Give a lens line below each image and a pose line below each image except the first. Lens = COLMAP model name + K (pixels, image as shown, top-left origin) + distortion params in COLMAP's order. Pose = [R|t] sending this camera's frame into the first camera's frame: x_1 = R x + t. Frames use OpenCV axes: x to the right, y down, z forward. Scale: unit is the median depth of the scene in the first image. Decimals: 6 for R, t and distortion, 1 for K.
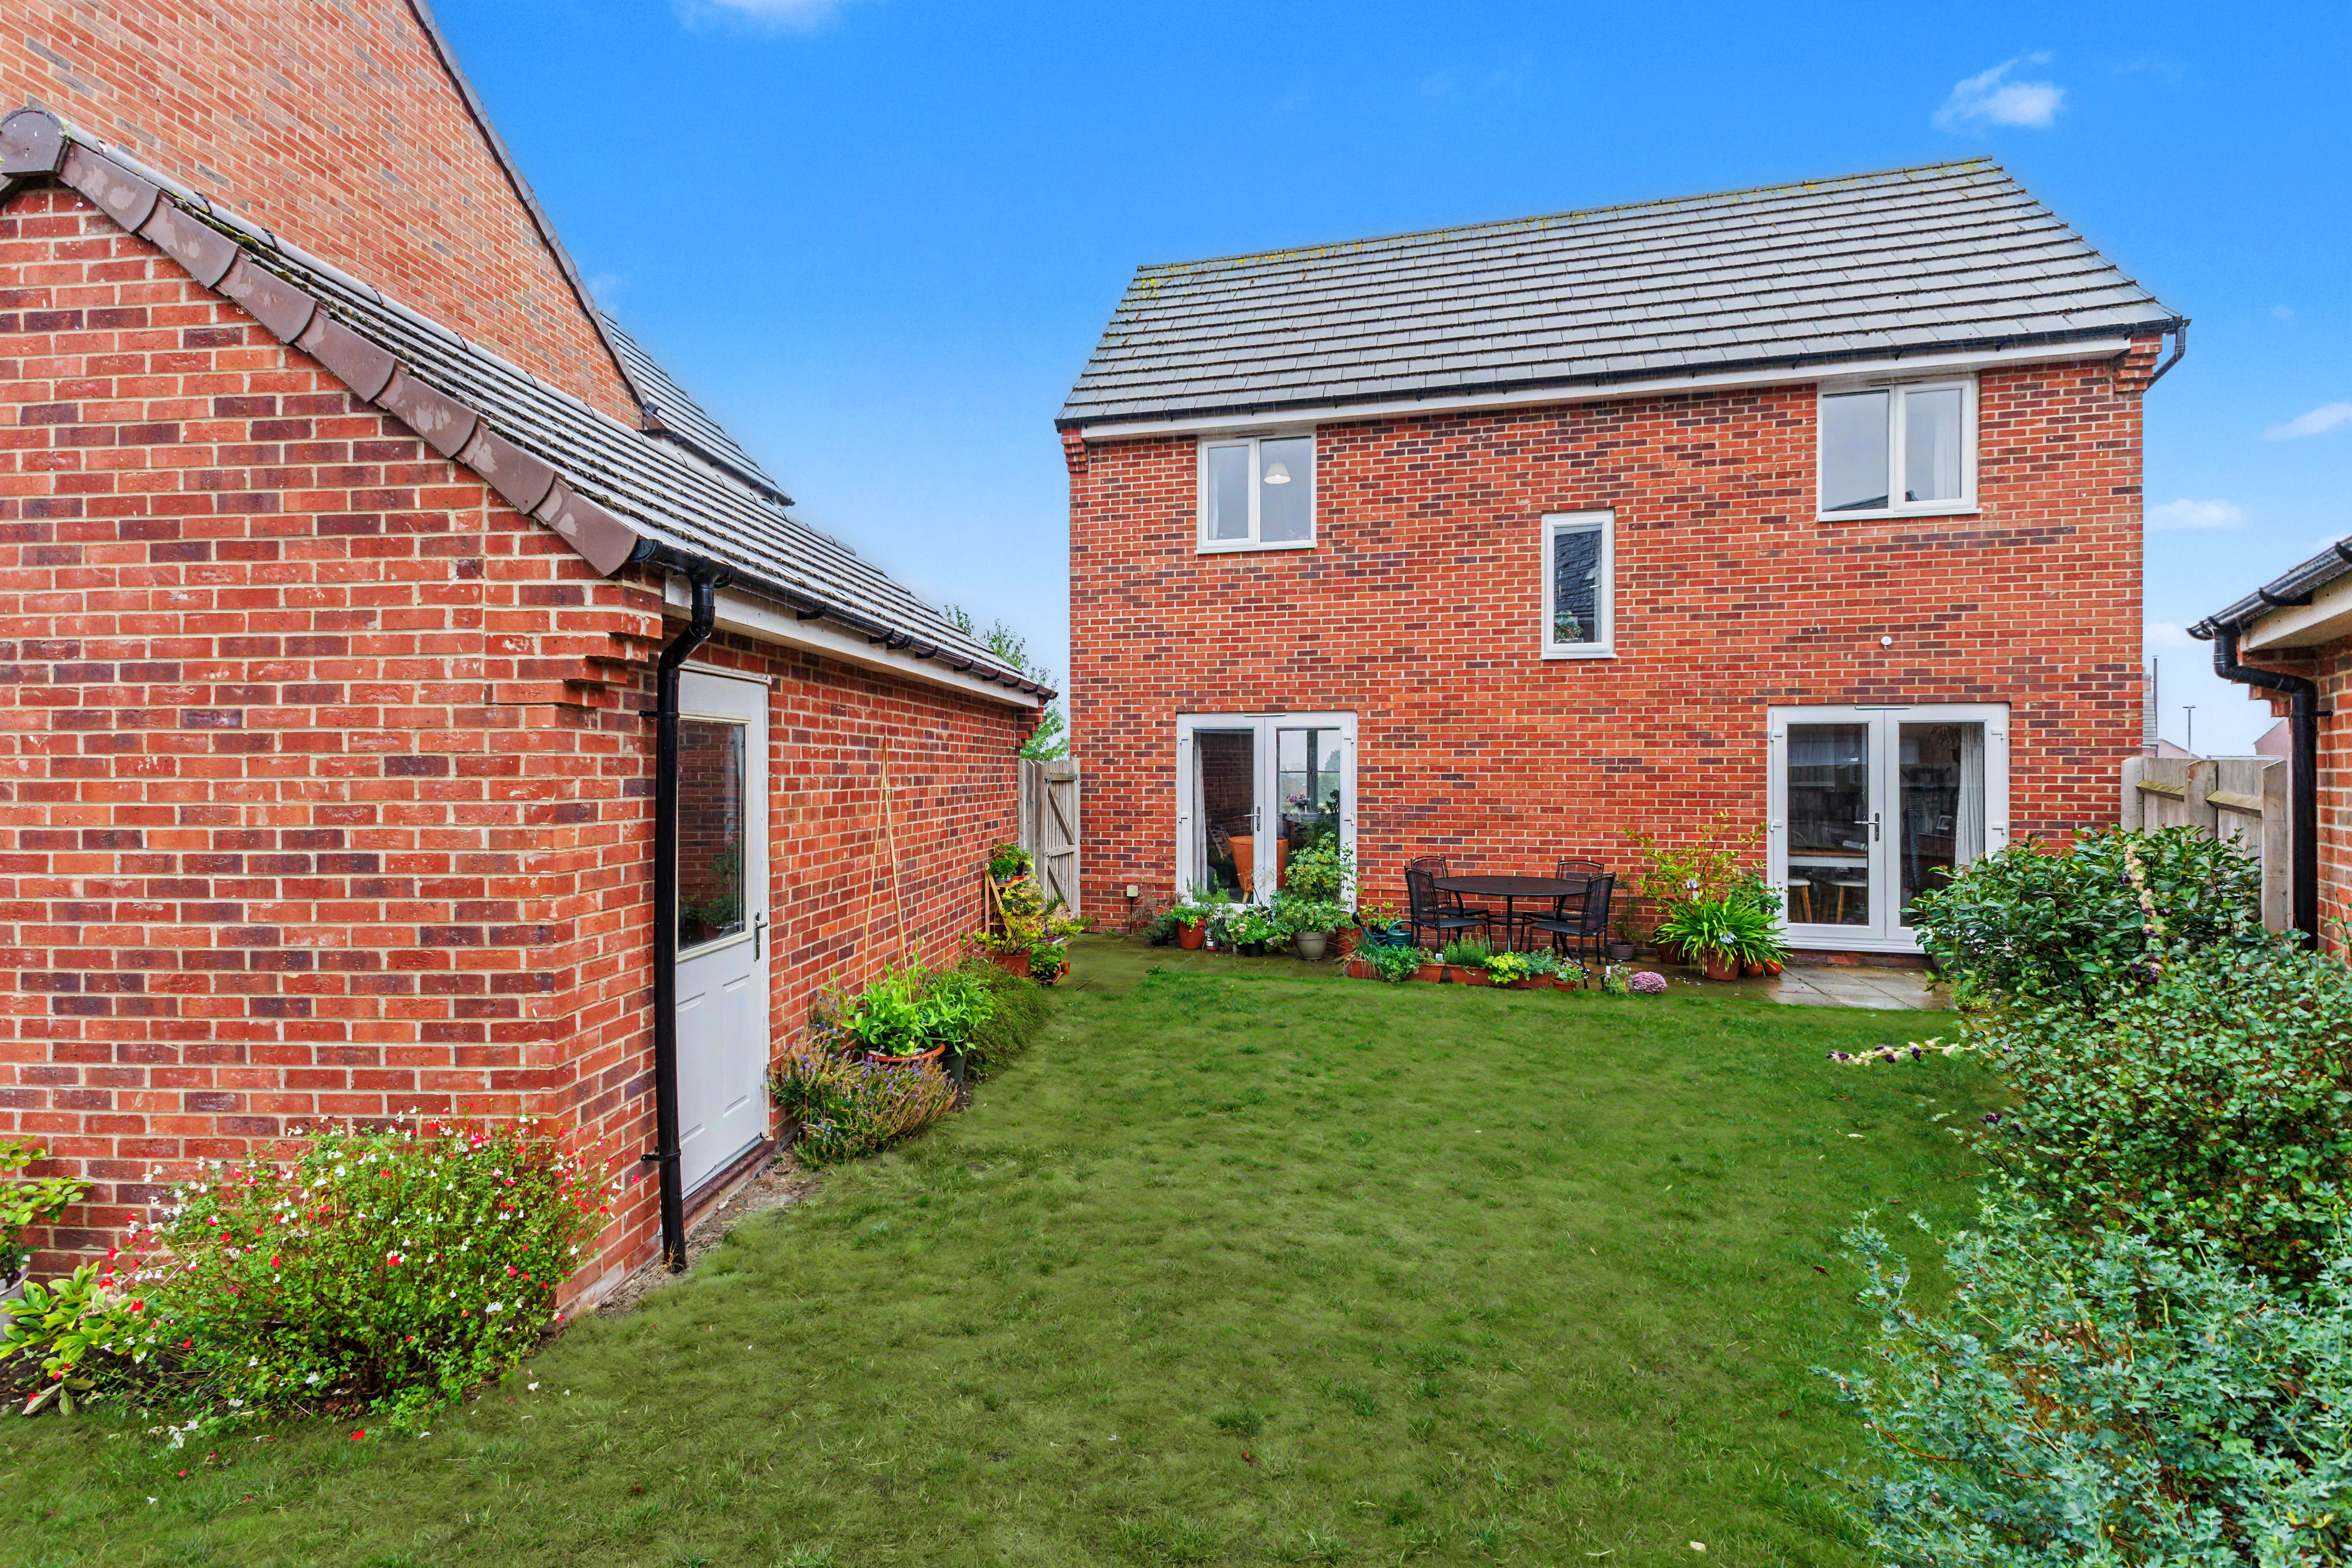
lens RADIAL K [[1021.7, 0, 1169.7], [0, 1021.7, 780.7], [0, 0, 1]] dist [0.014351, -0.002773]
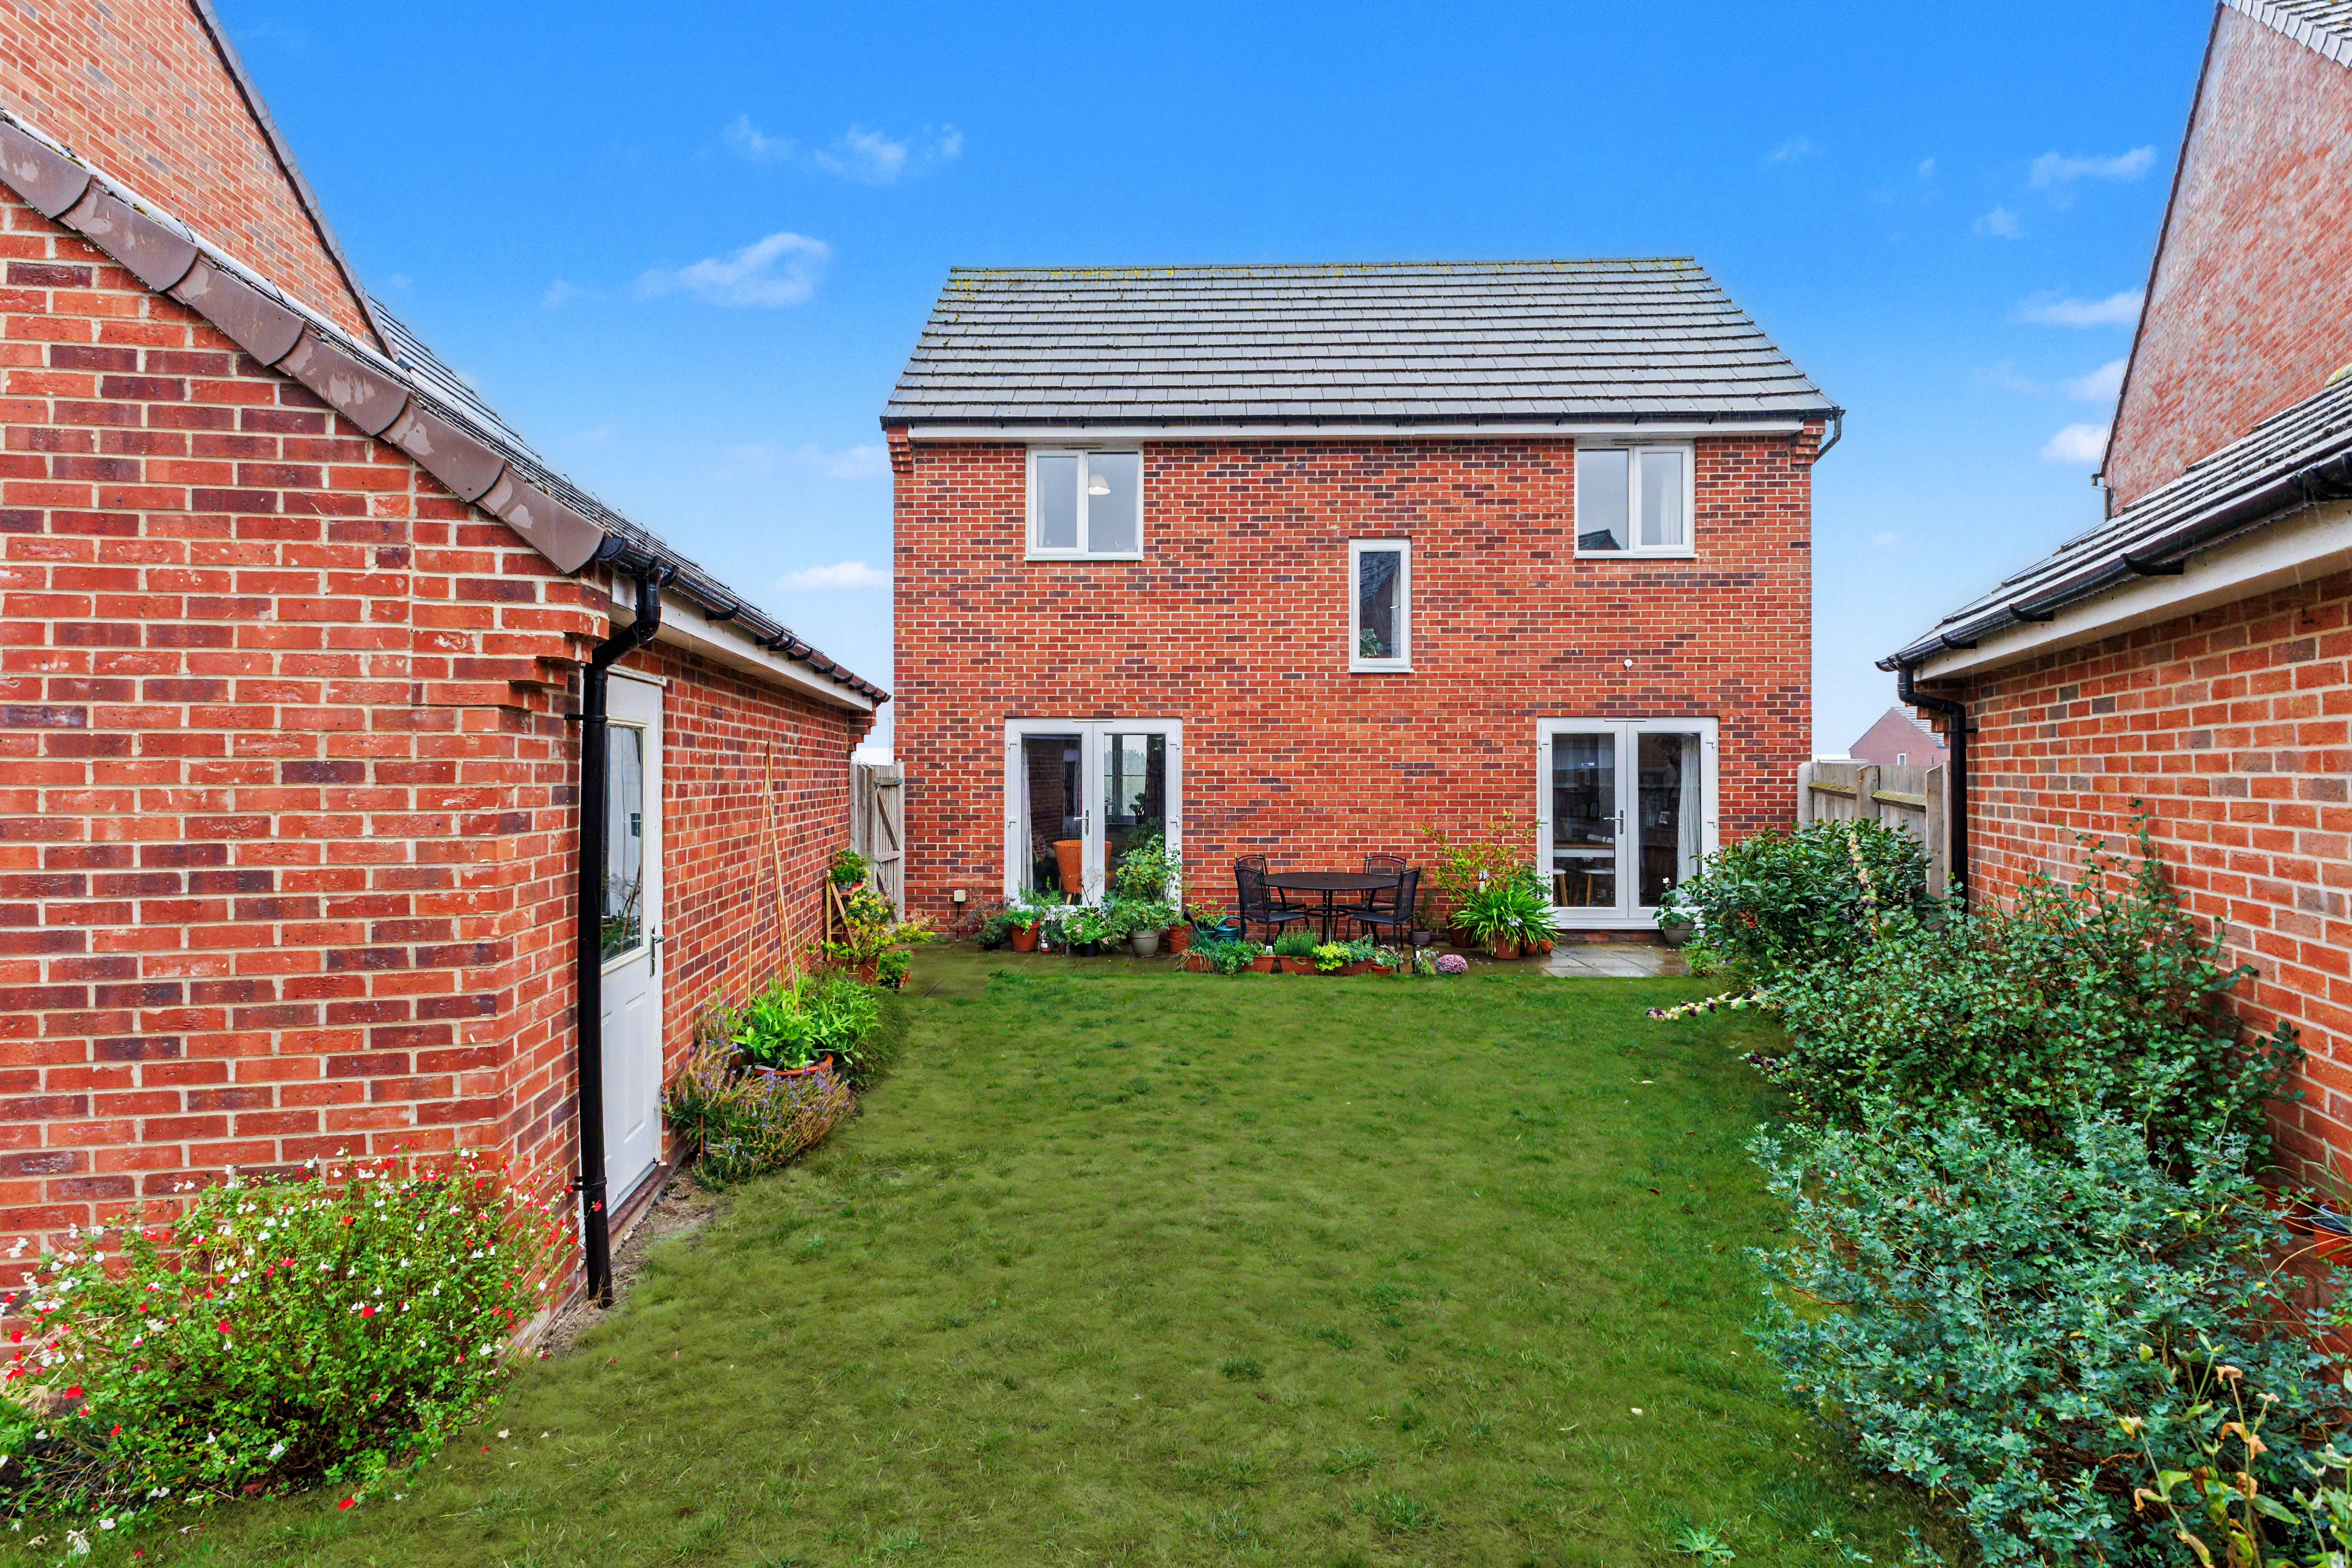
lens RADIAL K [[1021.7, 0, 1163.6], [0, 1021.7, 778.7], [0, 0, 1]] dist [0.014351, -0.002773]
pose [[0.974839, -0.002052, 0.222899, -0.146758], [0.003213, 0.999983, -0.004849, -0.001226], [-0.222885, 0.005444, 0.974829, -0.031826]]
